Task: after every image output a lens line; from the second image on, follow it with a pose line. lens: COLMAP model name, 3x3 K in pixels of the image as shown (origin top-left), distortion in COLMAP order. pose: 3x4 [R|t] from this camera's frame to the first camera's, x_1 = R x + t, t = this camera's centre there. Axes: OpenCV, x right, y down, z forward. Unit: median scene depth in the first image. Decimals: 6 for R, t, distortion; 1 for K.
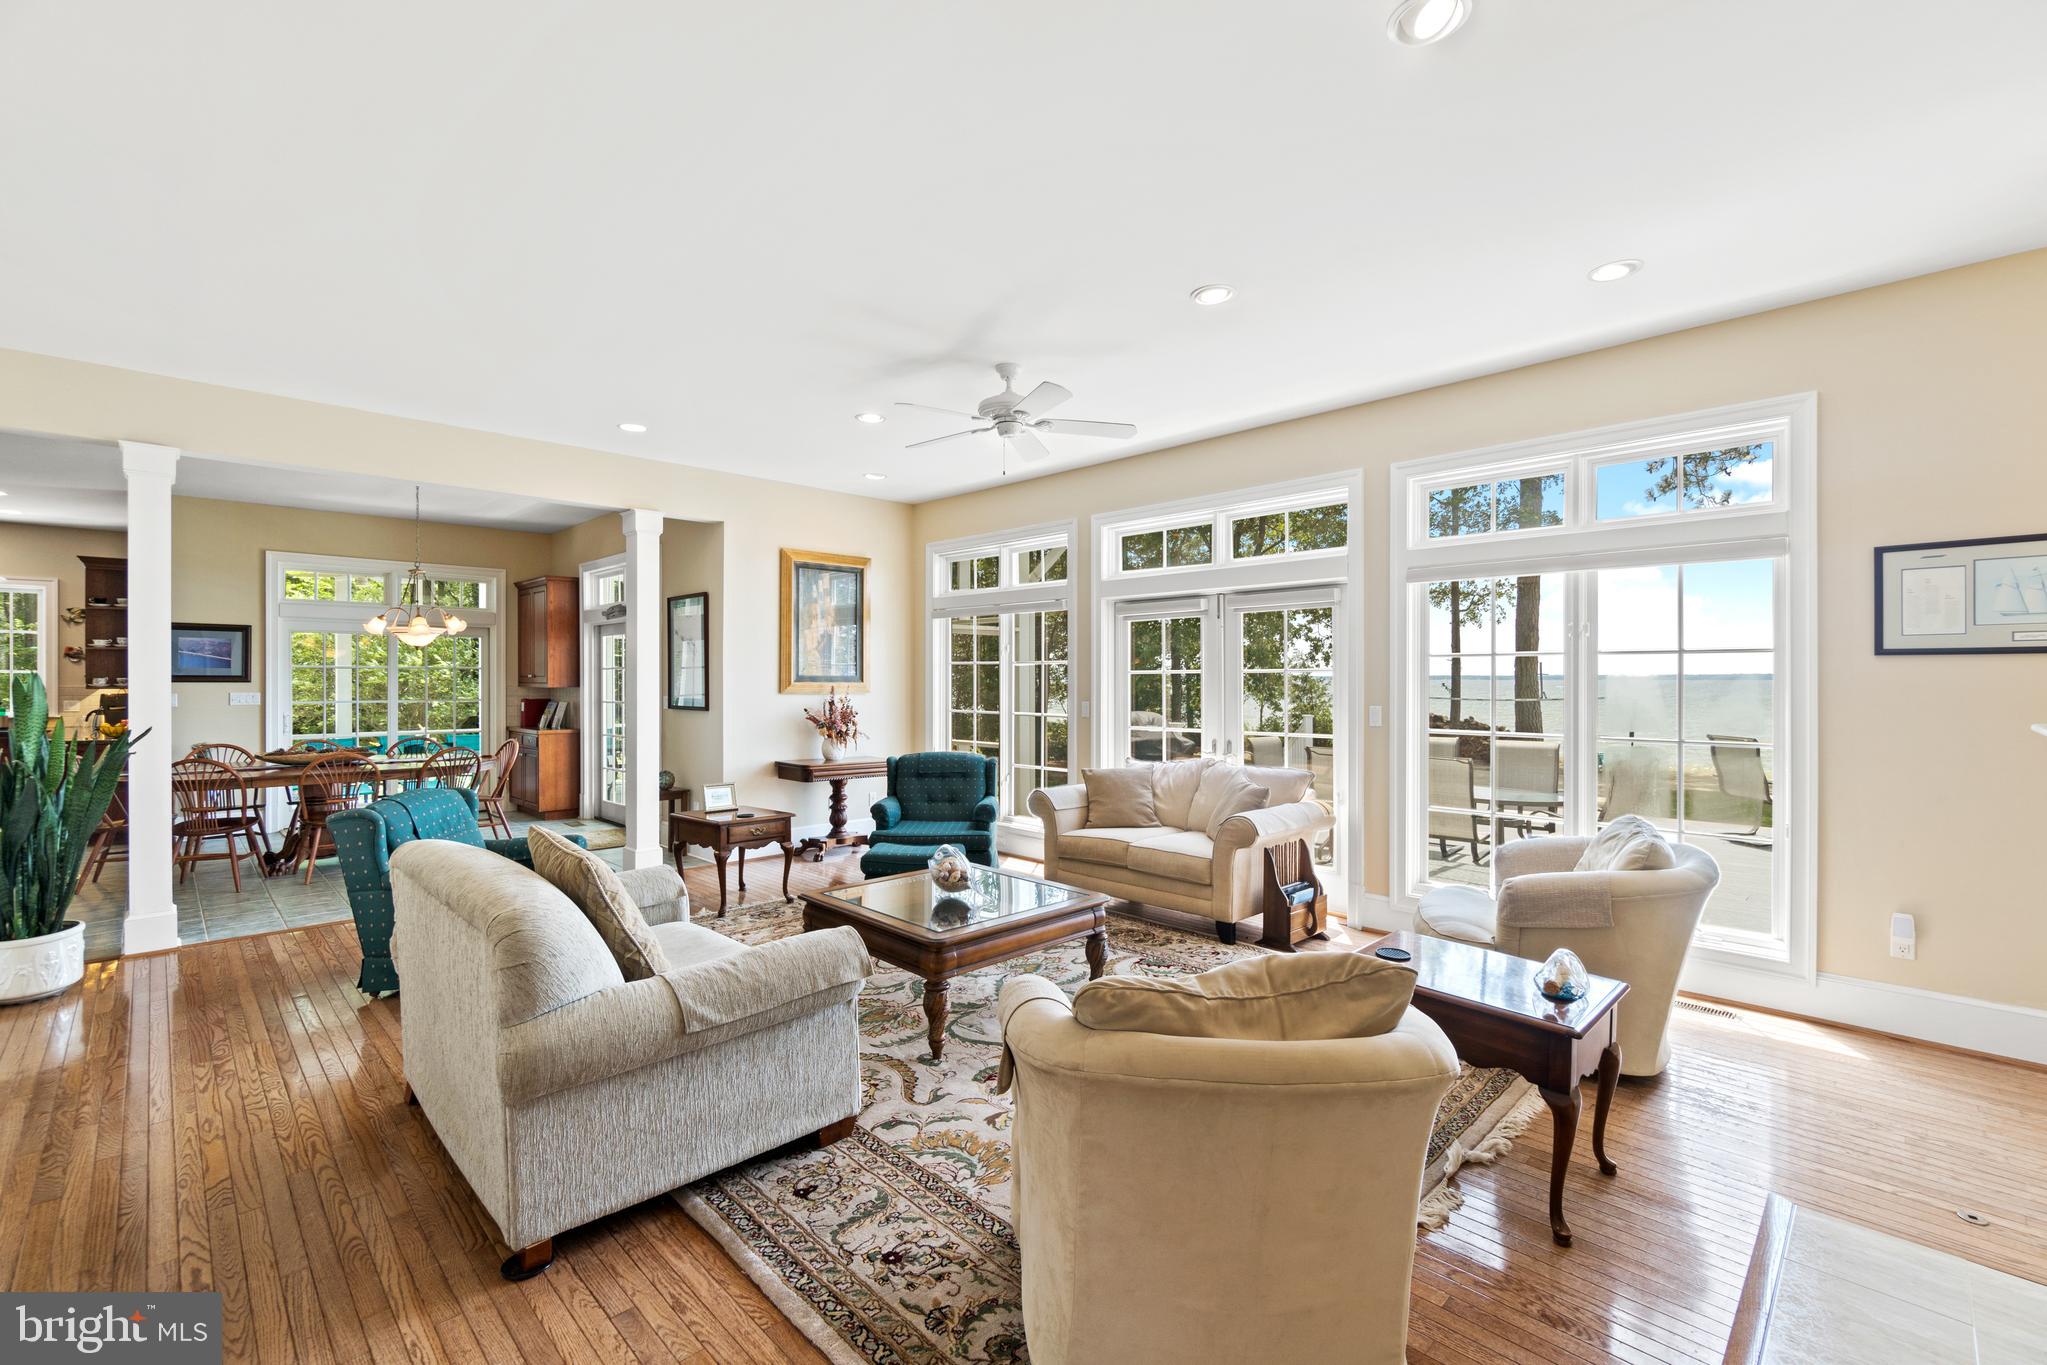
lens RADIAL K [[887.9, 0, 1015.1], [0, 887.9, 683.6], [0, 0, 1]] dist [-0.001973, 0.000053]
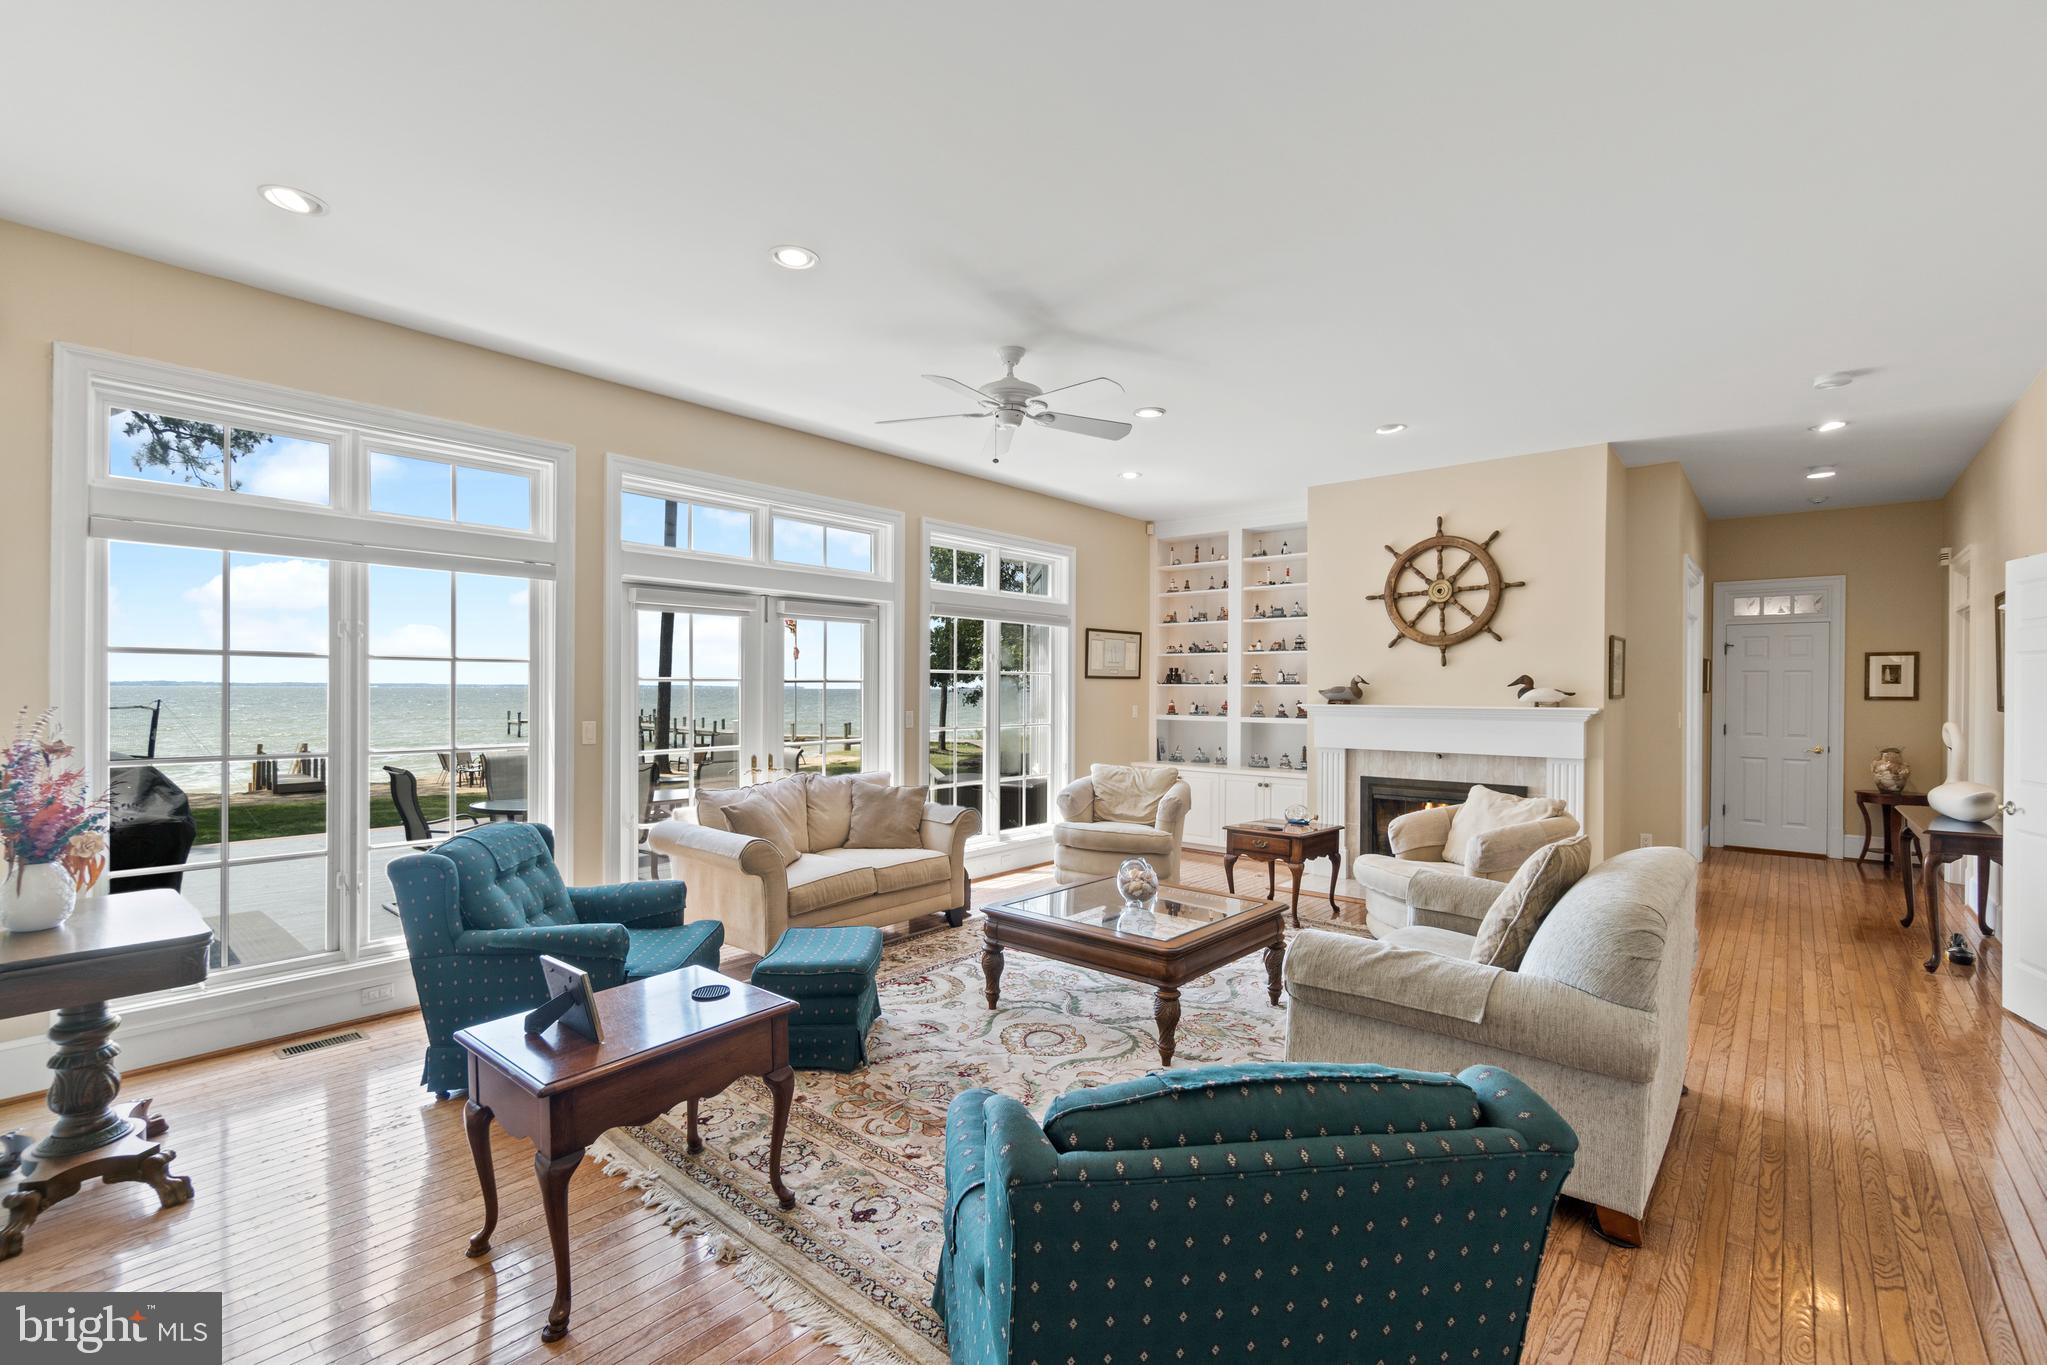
lens RADIAL K [[887.9, 0, 1030.4], [0, 887.9, 686.7], [0, 0, 1]] dist [-0.001973, 0.000053]
pose [[-0.103269, -0.001115, 0.994653, -0.885534], [0.000877, 0.999999, 0.001212, -0.011050], [-0.994653, 0.000997, -0.103268, 1.020481]]
